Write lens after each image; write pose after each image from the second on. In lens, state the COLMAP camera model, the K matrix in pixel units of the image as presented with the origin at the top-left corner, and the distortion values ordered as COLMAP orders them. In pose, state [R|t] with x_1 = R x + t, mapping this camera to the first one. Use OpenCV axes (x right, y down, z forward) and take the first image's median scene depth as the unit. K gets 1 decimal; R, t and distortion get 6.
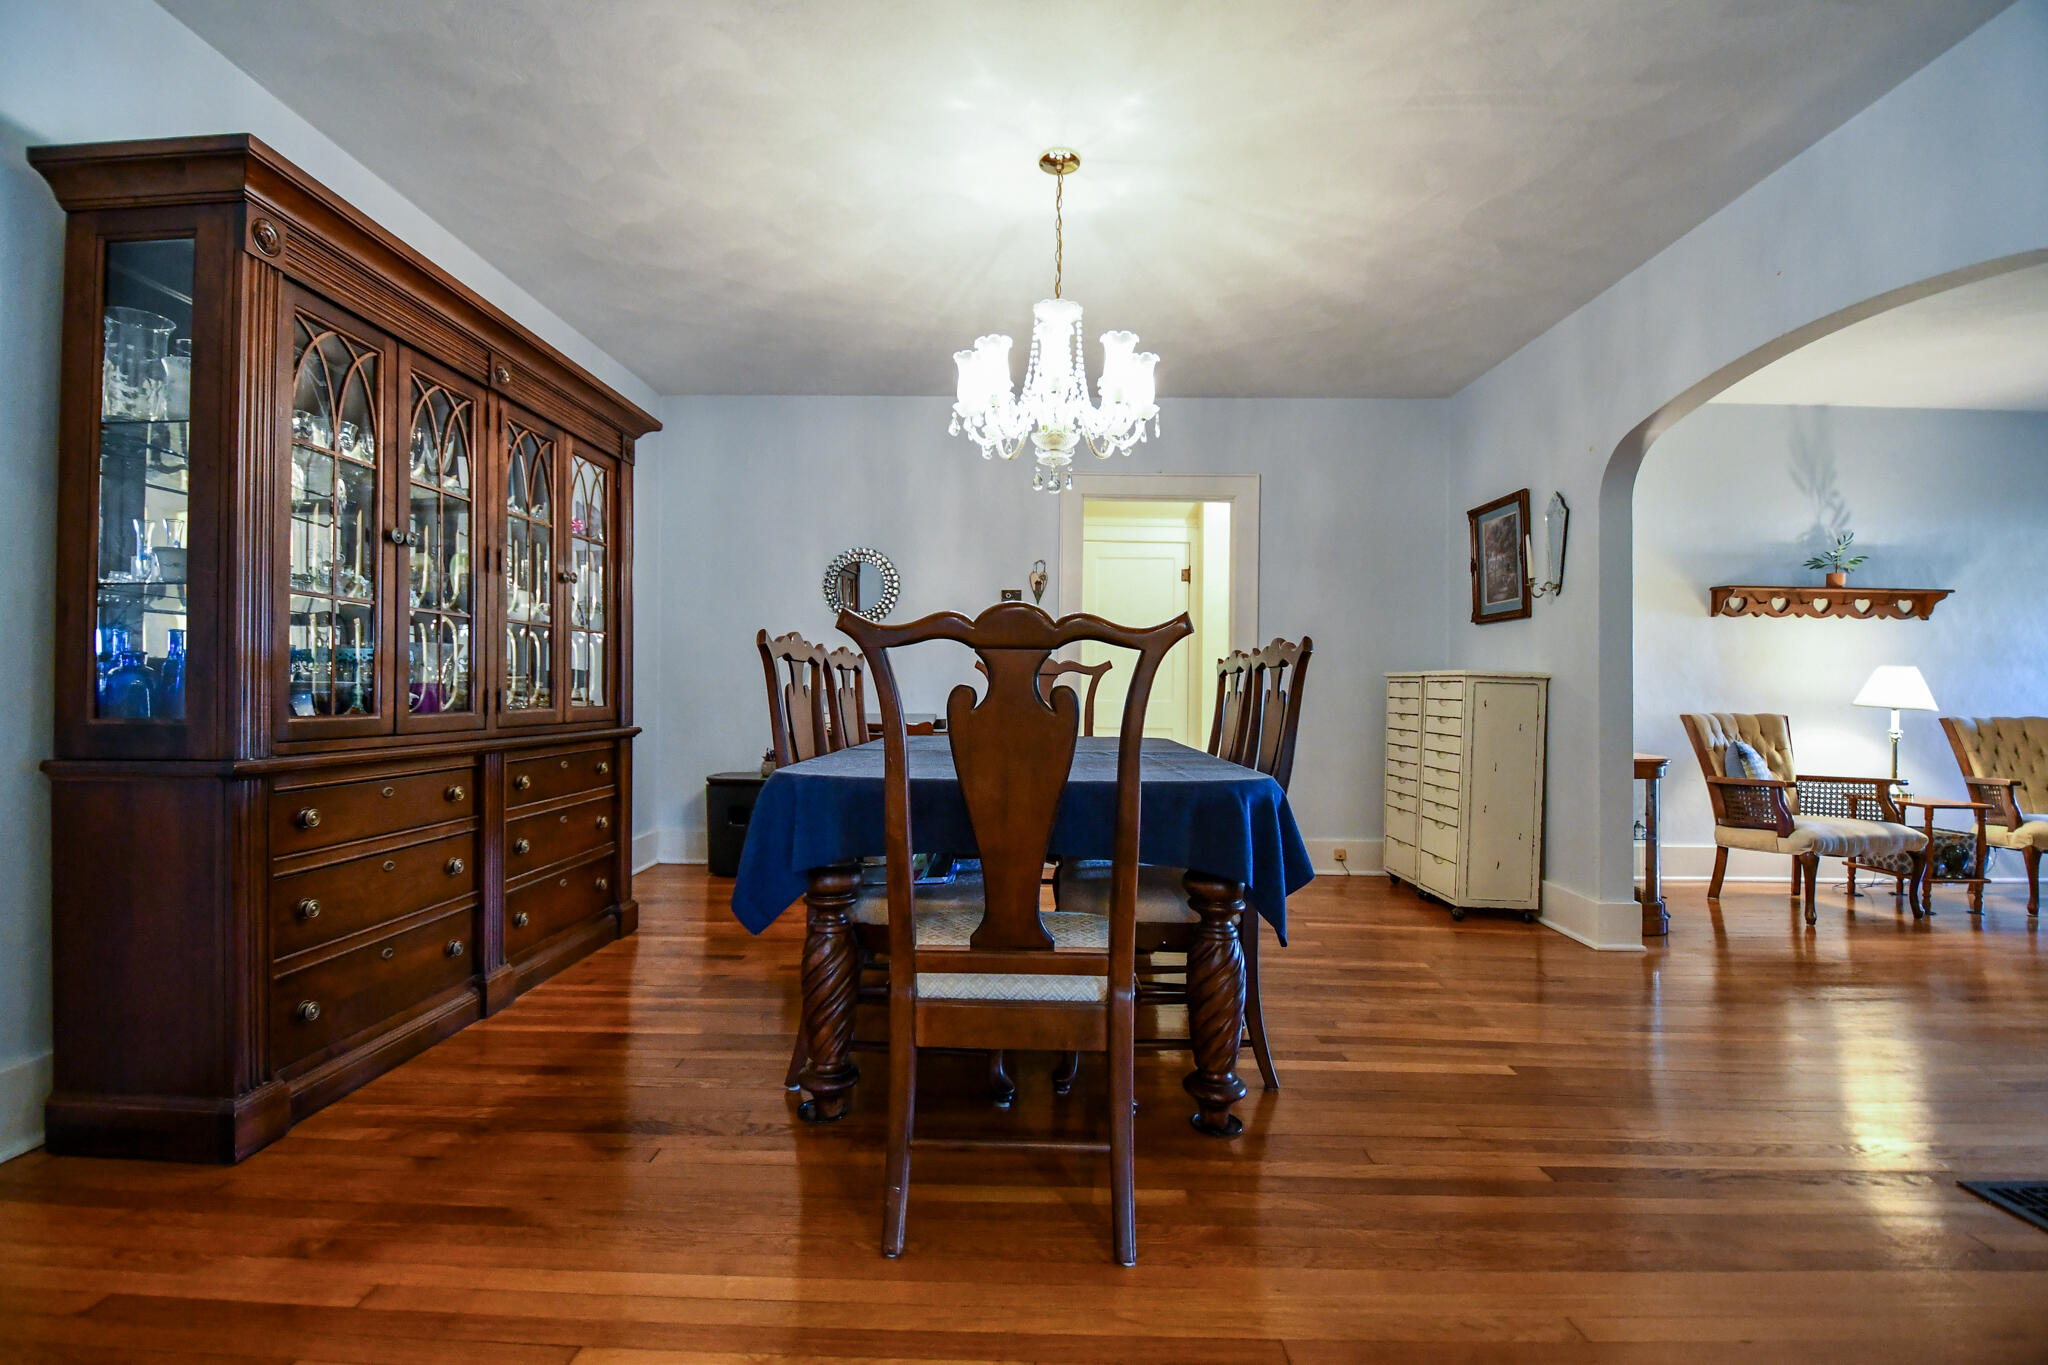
lens RADIAL K [[896.7, 0, 1024.6], [0, 896.7, 684.6], [0, 0, 1]] dist [0.009677, -0.017451]
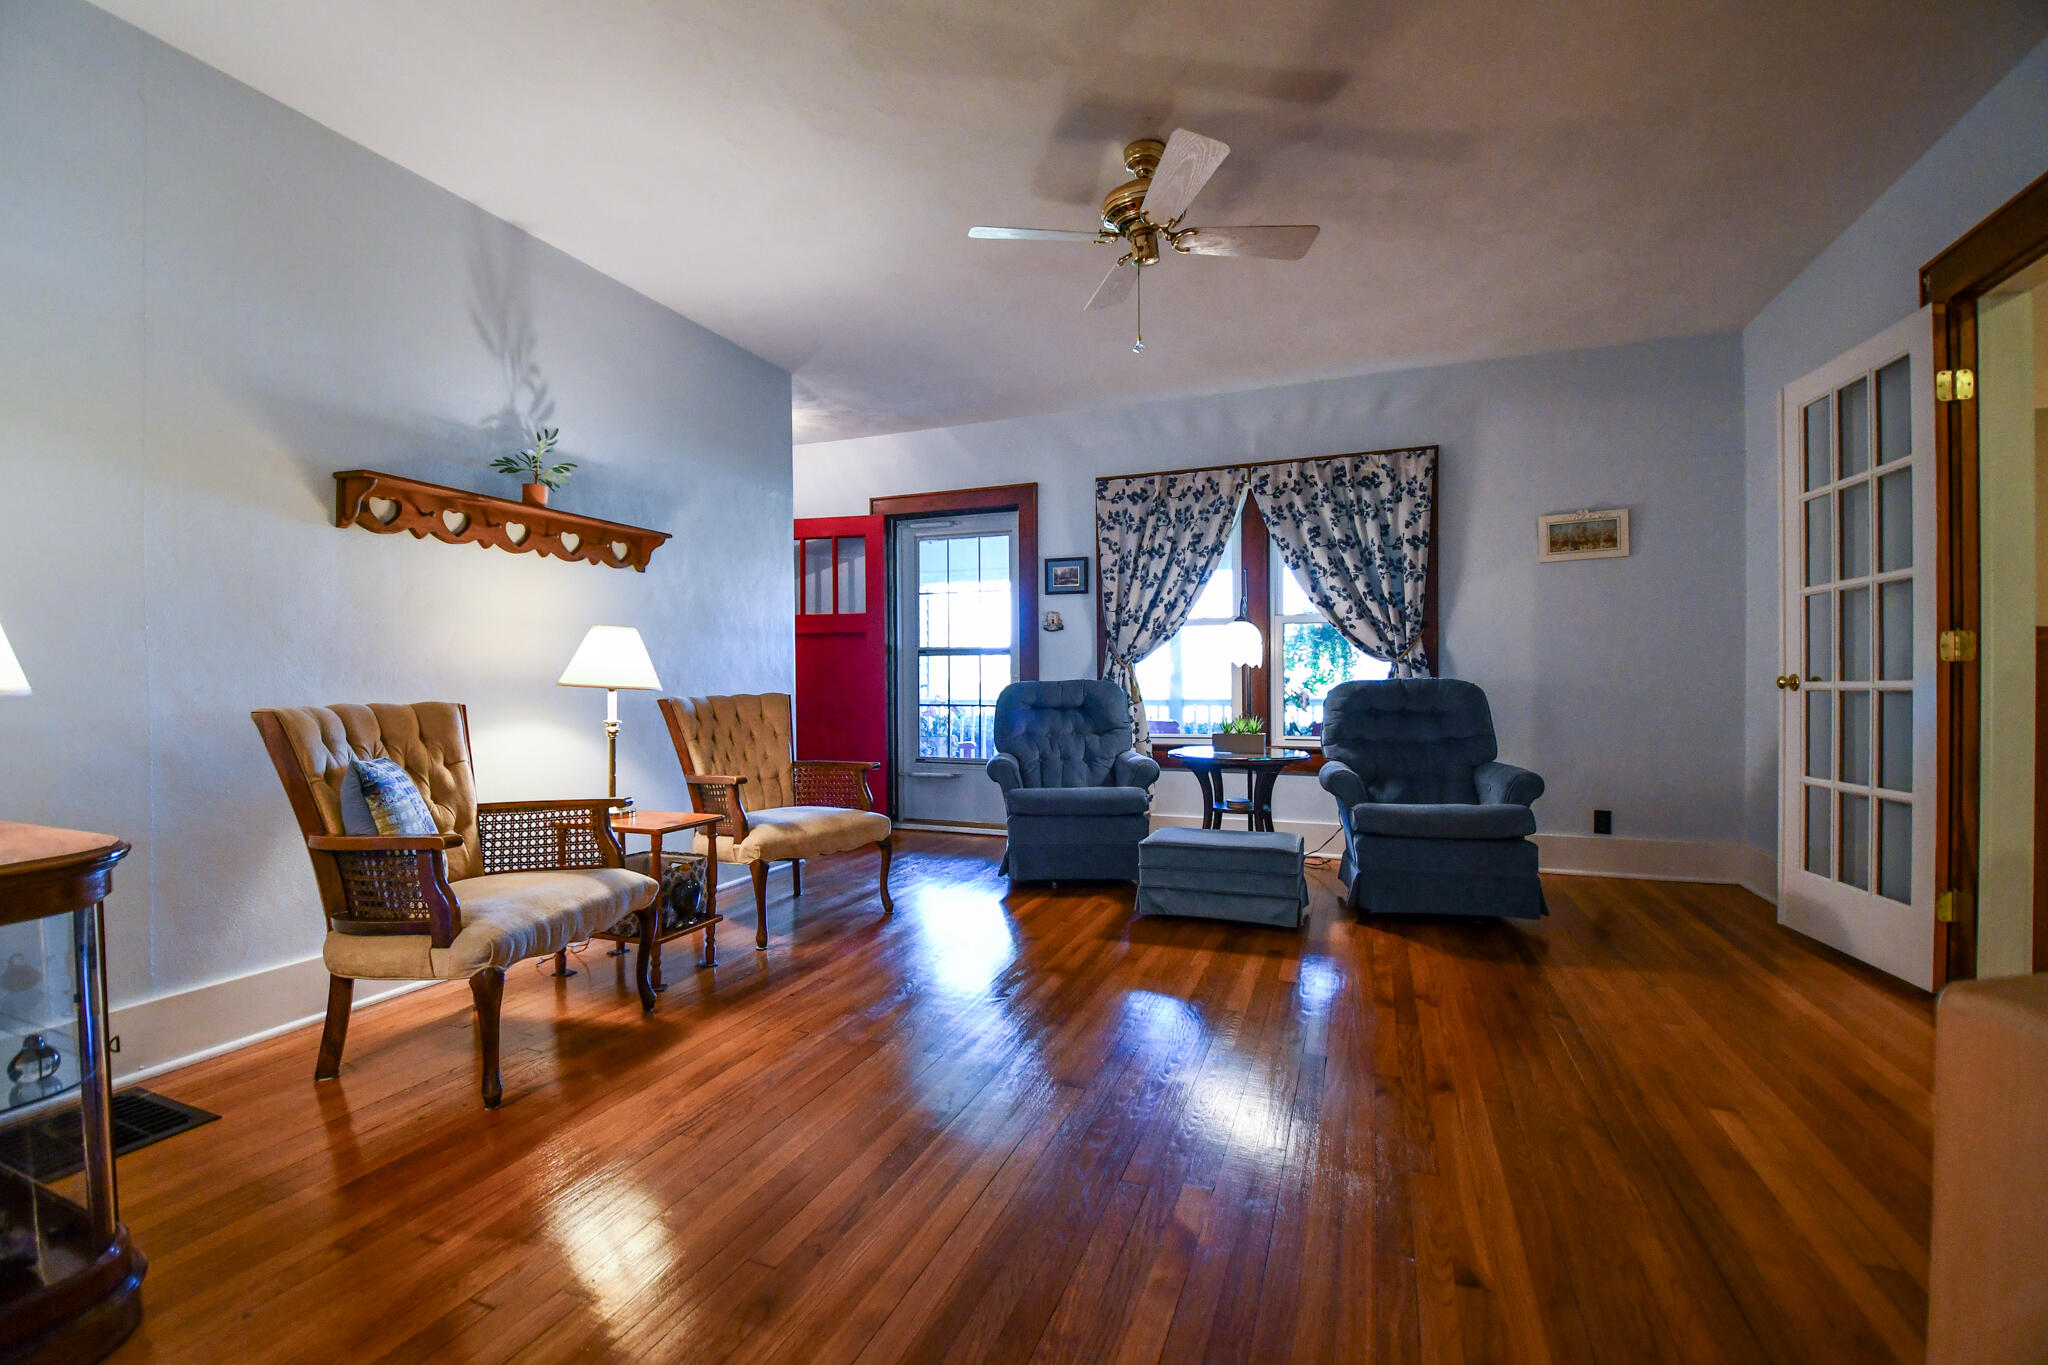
lens RADIAL K [[896.7, 0, 1024.6], [0, 896.7, 684.6], [0, 0, 1]] dist [0.009677, -0.017451]
pose [[0.345297, -0.018168, 0.938318, 0.424902], [0.001046, 0.999819, 0.018974, 0.010449], [-0.938493, -0.005570, 0.345254, 0.448611]]
